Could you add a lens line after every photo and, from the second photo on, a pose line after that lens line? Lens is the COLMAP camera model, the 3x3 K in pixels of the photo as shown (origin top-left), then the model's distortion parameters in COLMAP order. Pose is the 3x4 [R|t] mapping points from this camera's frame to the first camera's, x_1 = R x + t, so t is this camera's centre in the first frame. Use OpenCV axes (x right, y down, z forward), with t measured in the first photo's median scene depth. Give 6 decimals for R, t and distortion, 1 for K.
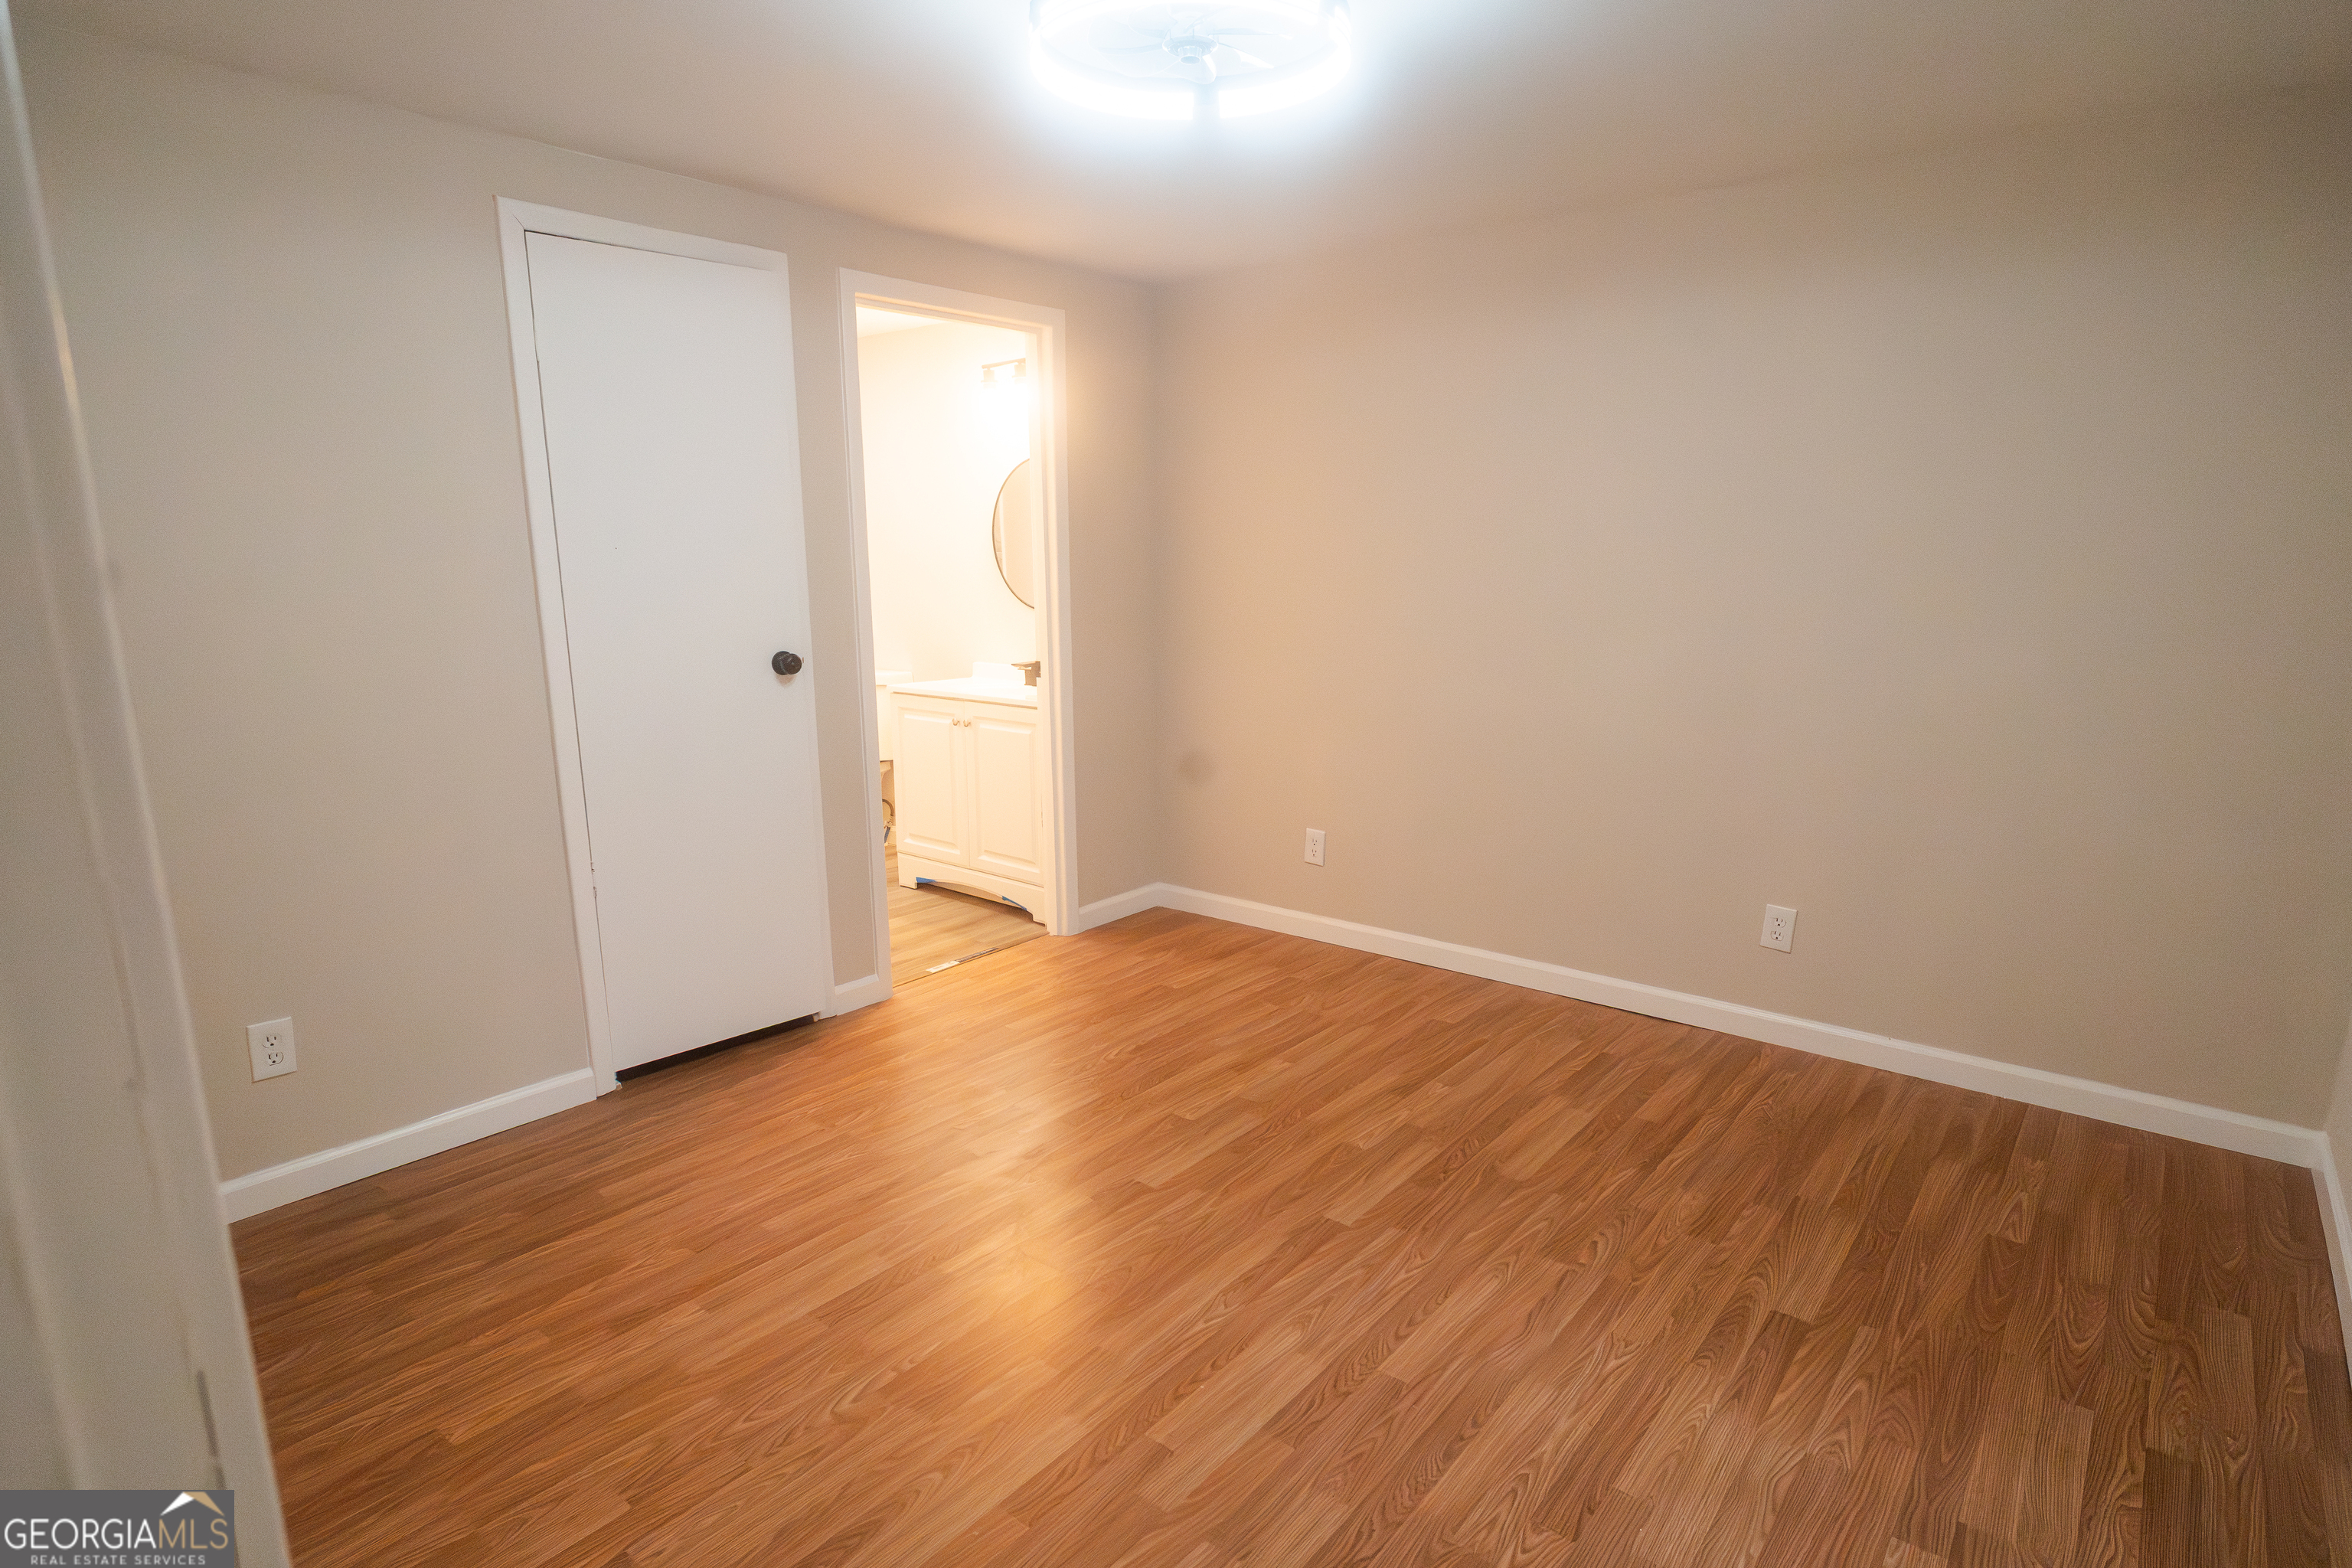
lens RADIAL K [[1238.8, 0, 1177.5], [0, 1238.8, 788.4], [0, 0, 1]] dist [-0.010188, 0.004402]
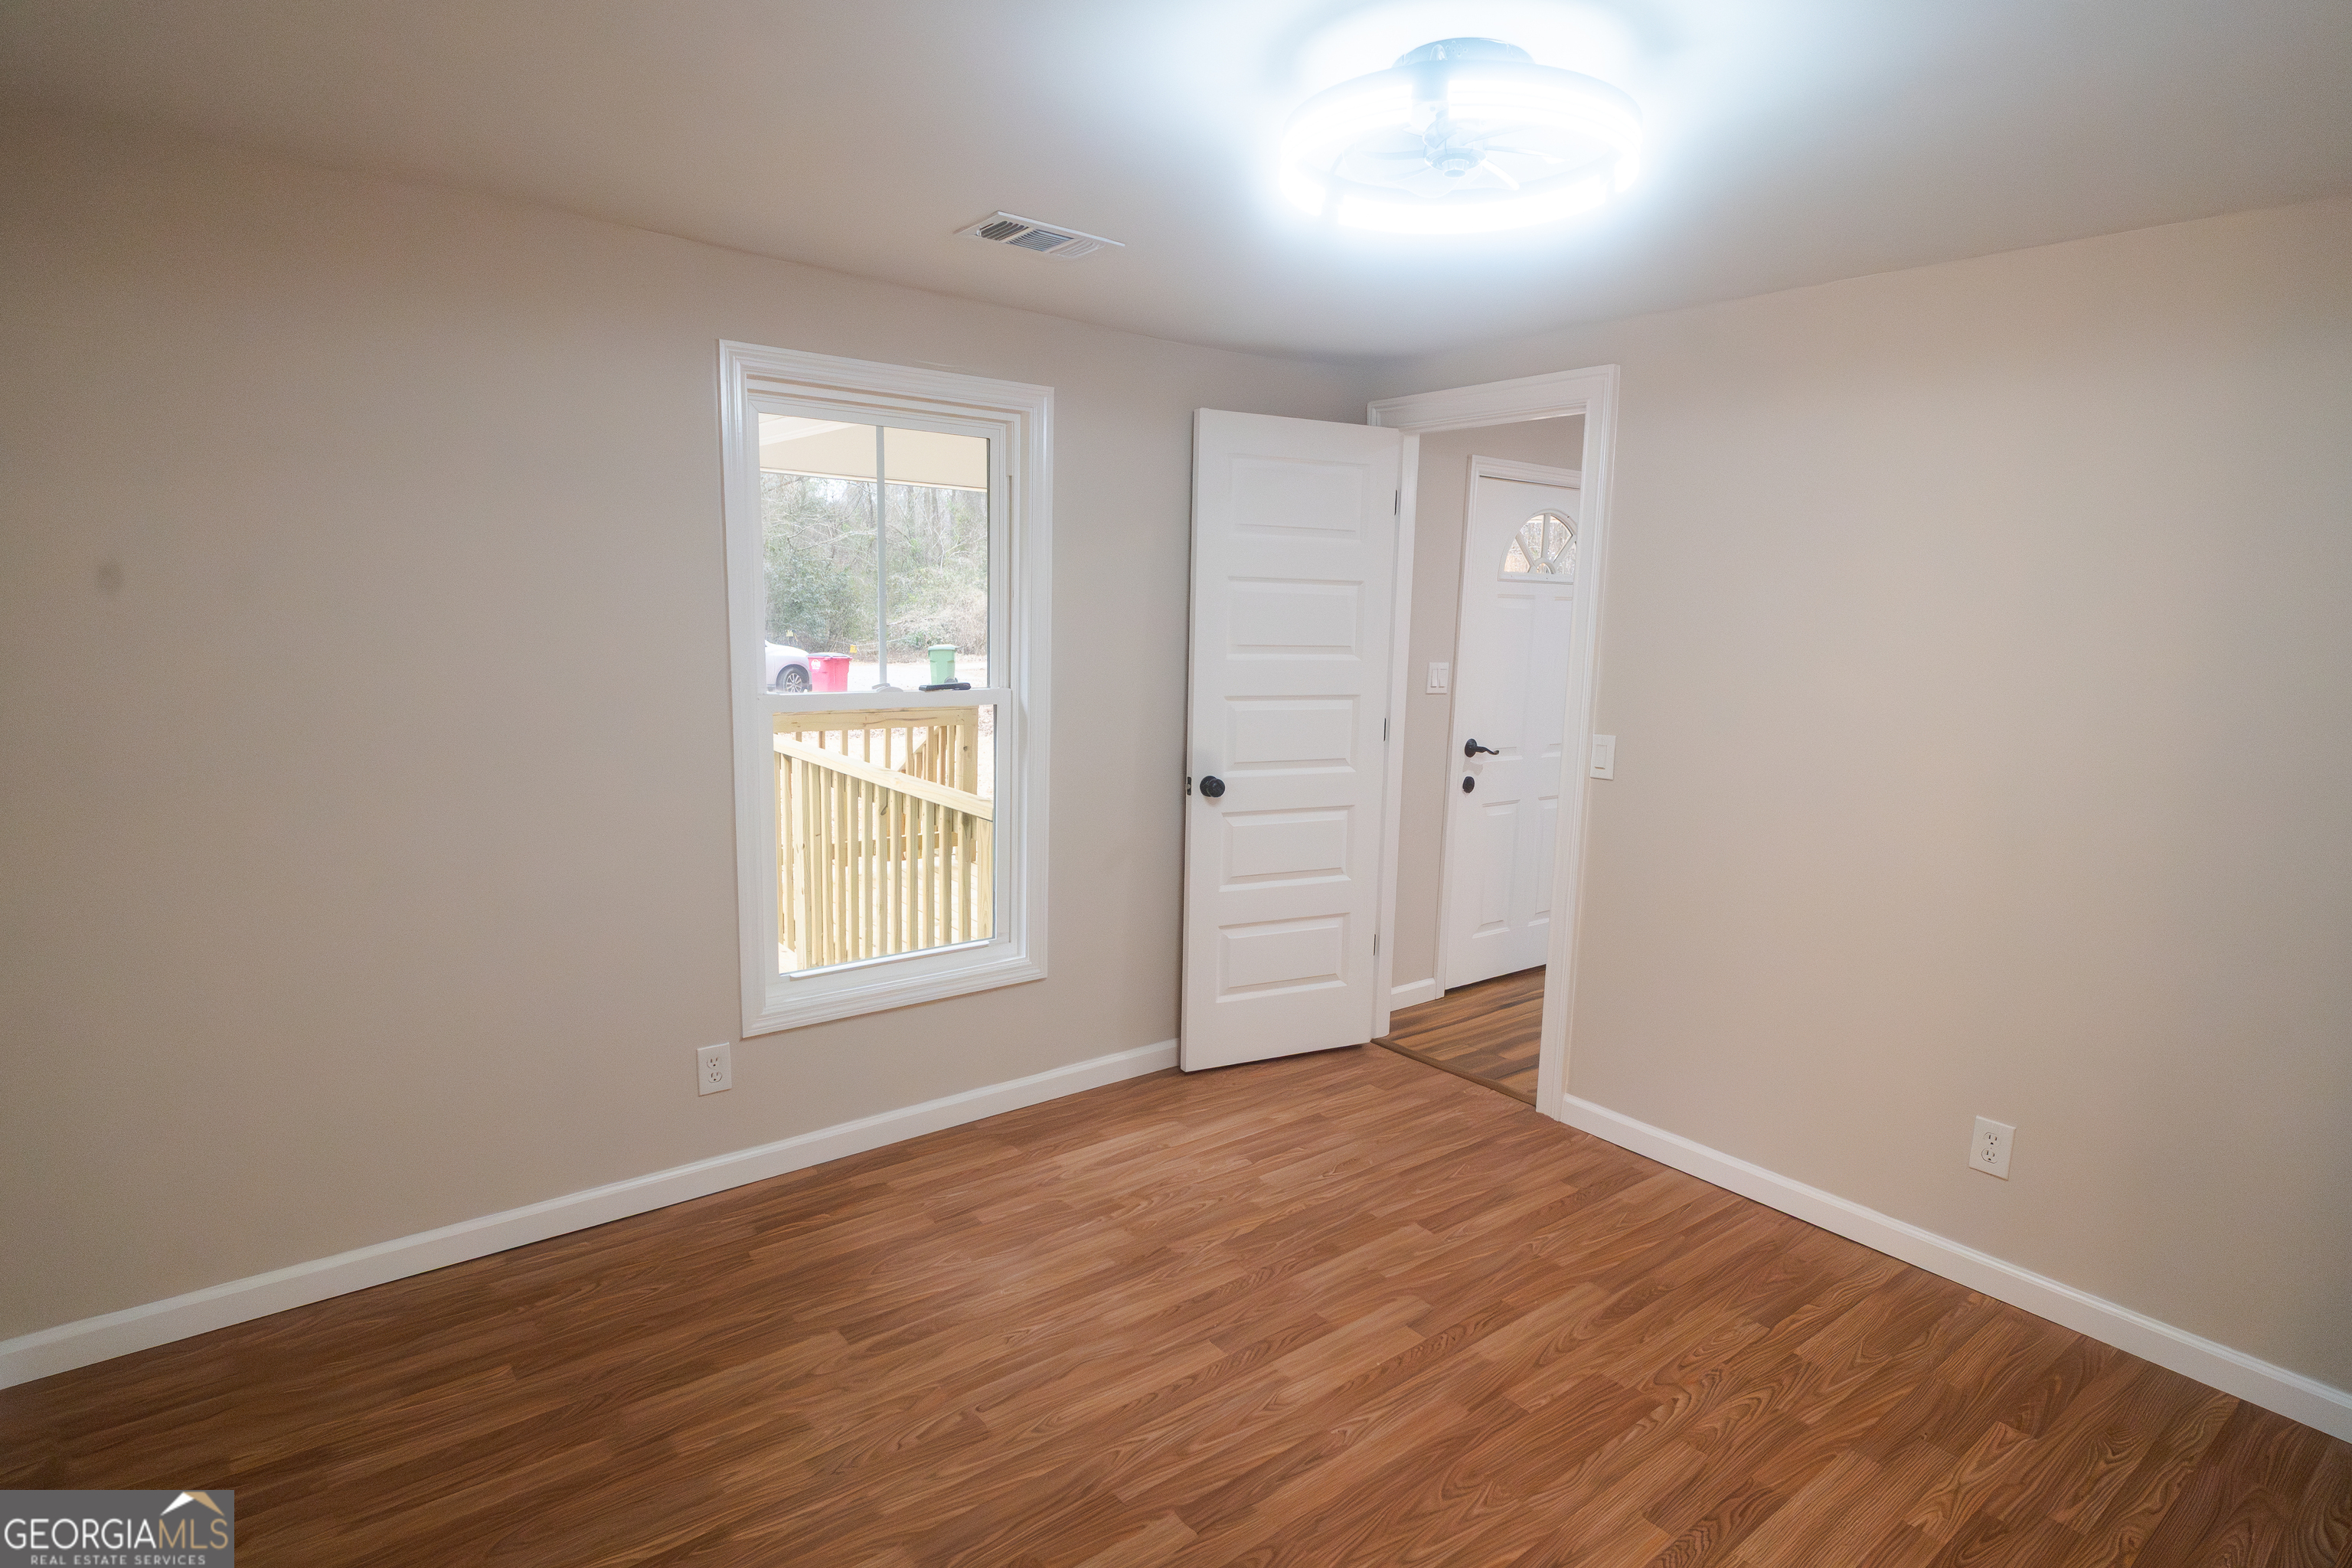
lens RADIAL K [[1238.8, 0, 1192.3], [0, 1238.8, 796.4], [0, 0, 1]] dist [-0.010188, 0.004402]
pose [[-0.980091, -0.053099, 0.191315, -0.003935], [0.014946, 0.941110, 0.337769, -0.439973], [-0.197984, 0.333904, -0.921580, 1.926029]]
